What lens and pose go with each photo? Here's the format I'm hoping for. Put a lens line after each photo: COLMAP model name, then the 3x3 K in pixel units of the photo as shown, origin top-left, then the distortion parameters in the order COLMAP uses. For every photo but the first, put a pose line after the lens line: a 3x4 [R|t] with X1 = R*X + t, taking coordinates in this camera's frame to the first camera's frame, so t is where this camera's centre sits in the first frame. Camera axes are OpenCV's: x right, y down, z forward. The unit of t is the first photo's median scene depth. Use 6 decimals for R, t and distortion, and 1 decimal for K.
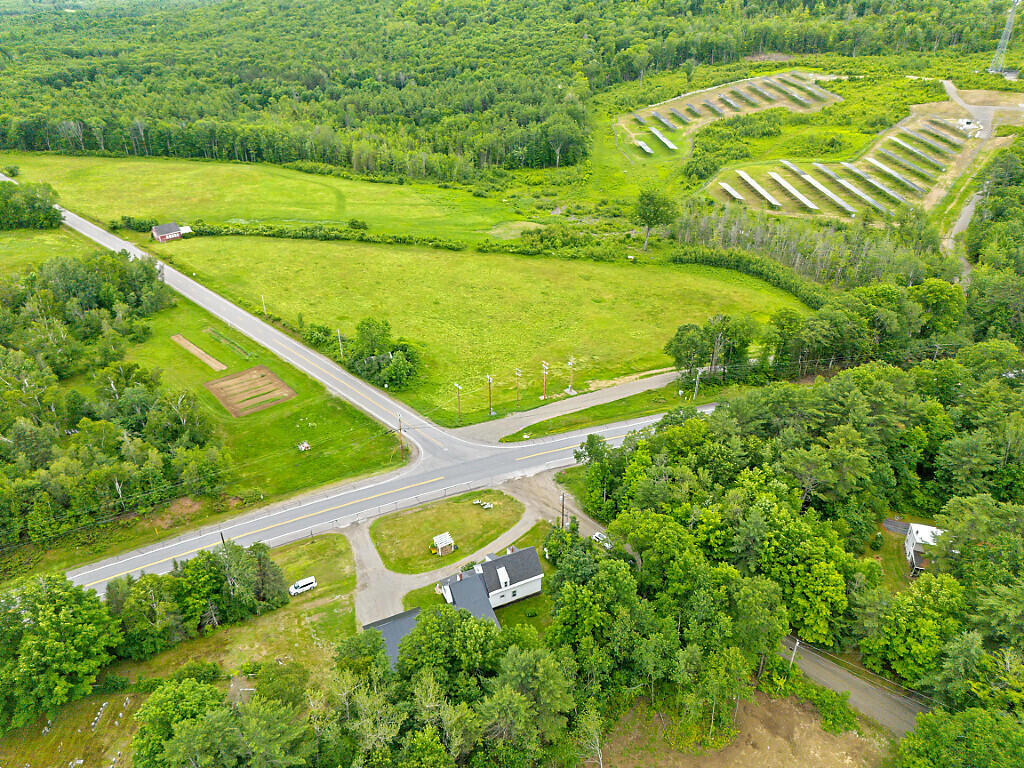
lens RADIAL K [[736.3, 0, 511.7], [0, 736.3, 383.2], [0, 0, 1]] dist [0.060934, -0.055615]
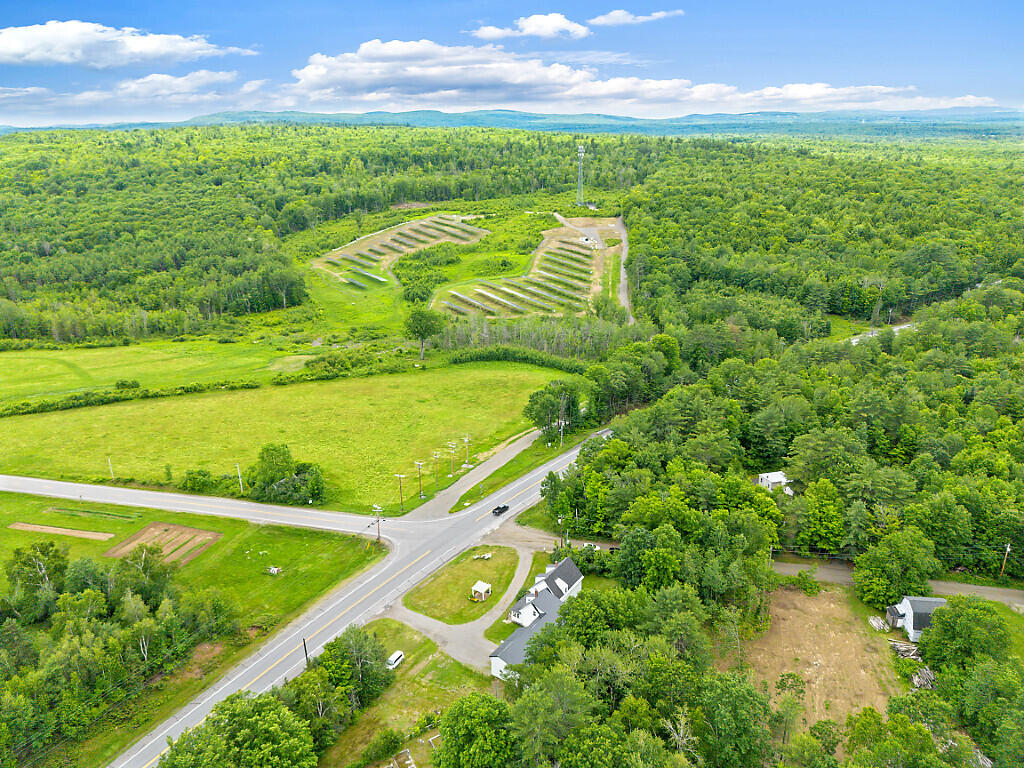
lens RADIAL K [[736.3, 0, 518.5], [0, 736.3, 382.1], [0, 0, 1]] dist [0.060934, -0.055615]
pose [[0.852493, -0.177620, 0.491638, -0.211257], [0.267537, 0.956241, -0.118433, 0.023197], [-0.449088, 0.232494, 0.862709, -0.033261]]
